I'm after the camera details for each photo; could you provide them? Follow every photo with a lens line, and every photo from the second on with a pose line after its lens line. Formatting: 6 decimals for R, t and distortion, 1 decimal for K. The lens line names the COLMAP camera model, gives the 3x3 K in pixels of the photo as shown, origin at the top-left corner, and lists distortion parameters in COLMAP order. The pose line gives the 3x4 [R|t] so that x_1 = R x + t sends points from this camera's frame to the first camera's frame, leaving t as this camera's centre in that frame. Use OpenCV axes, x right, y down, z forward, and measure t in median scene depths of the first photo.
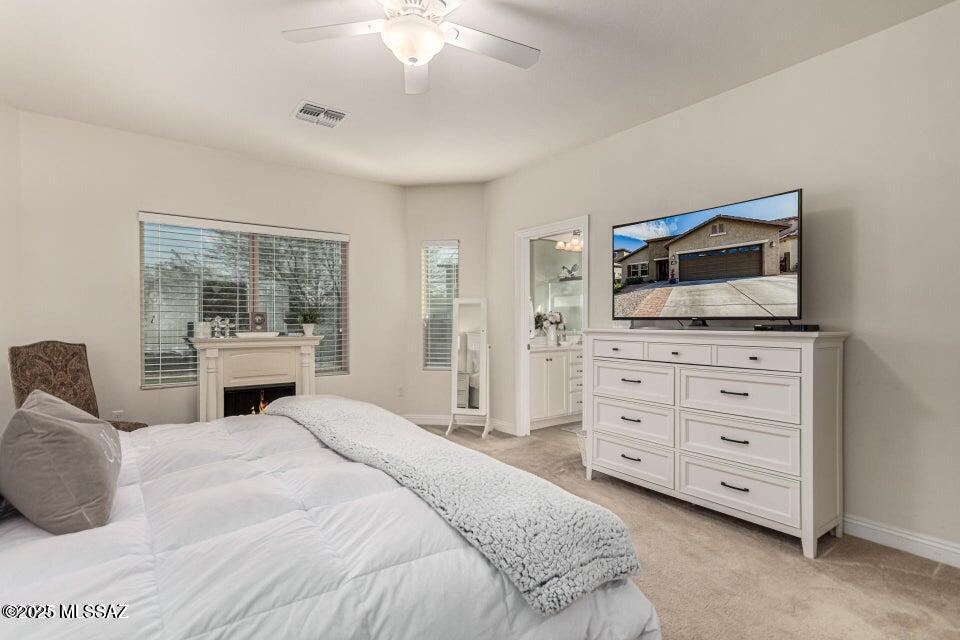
lens RADIAL K [[448.4, 0, 475.5], [0, 448.4, 322.4], [0, 0, 1]] dist [0.000745, -0.001422]
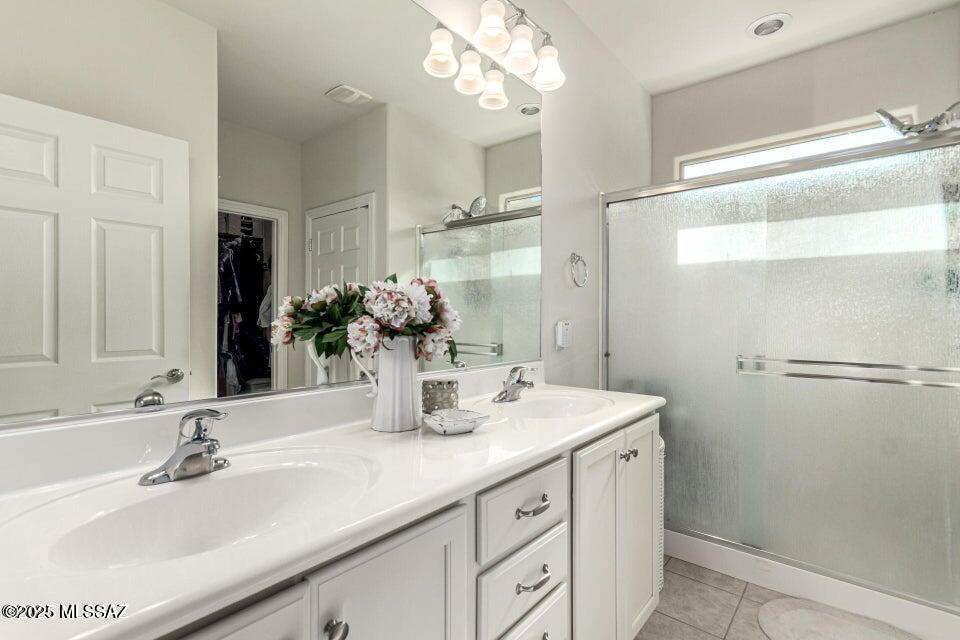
lens RADIAL K [[448.4, 0, 478.5], [0, 448.4, 318.7], [0, 0, 1]] dist [0.000745, -0.001422]
pose [[0.971237, -0.005334, 0.238054, 0.089046], [0.004575, 0.999983, 0.003740, -0.002454], [-0.238070, -0.002544, 0.971245, 0.438343]]
